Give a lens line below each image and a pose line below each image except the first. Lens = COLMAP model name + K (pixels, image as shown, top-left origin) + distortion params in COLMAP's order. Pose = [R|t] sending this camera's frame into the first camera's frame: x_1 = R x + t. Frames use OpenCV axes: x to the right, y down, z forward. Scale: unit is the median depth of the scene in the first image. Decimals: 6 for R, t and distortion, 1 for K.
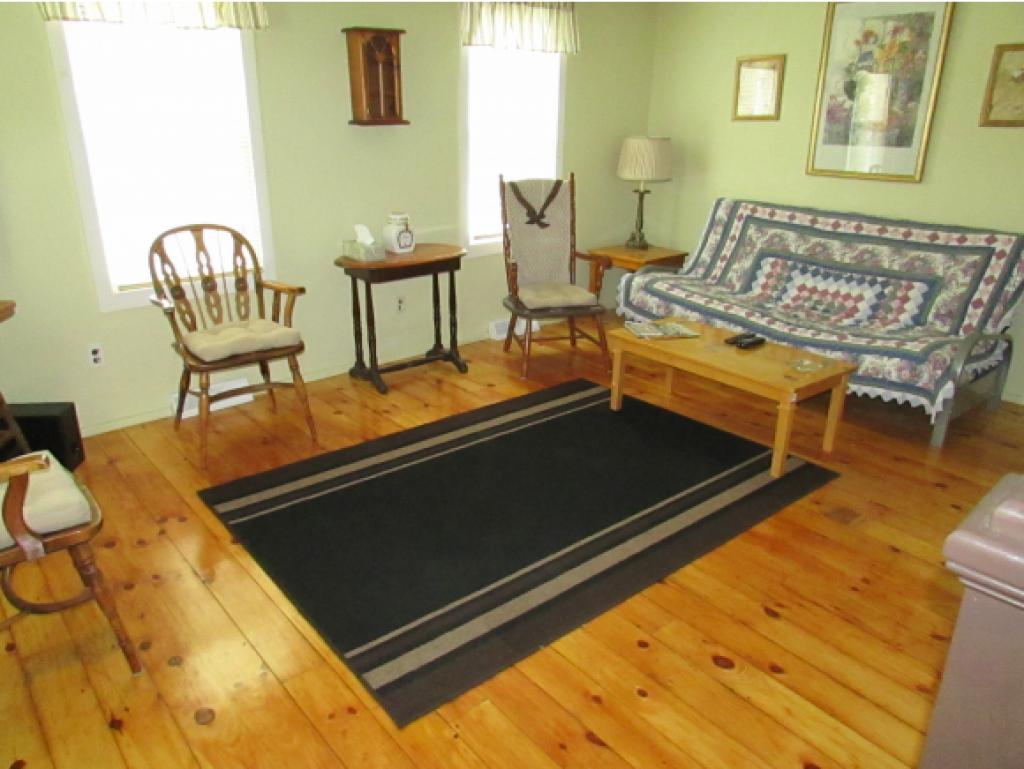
lens RADIAL K [[746.3, 0, 512.0], [0, 746.3, 384.5], [0, 0, 1]] dist [0.009208, 0.005371]
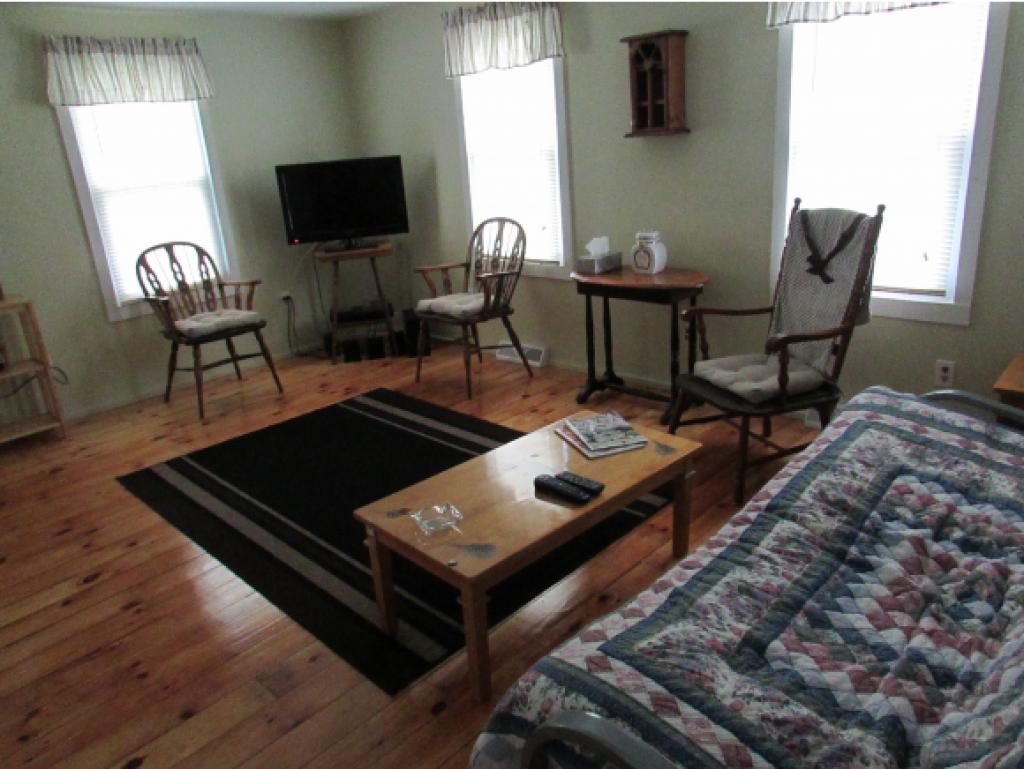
lens RADIAL K [[768.0, 0, 512.0], [0, 768.0, 384.5], [0, 0, 1]] dist [0.002934, 0.003462]
pose [[0.082511, 0.308297, -0.947705, 0.862337], [-0.281218, 0.919505, 0.274639, -0.292754], [0.956090, 0.243851, 0.162568, 0.800997]]
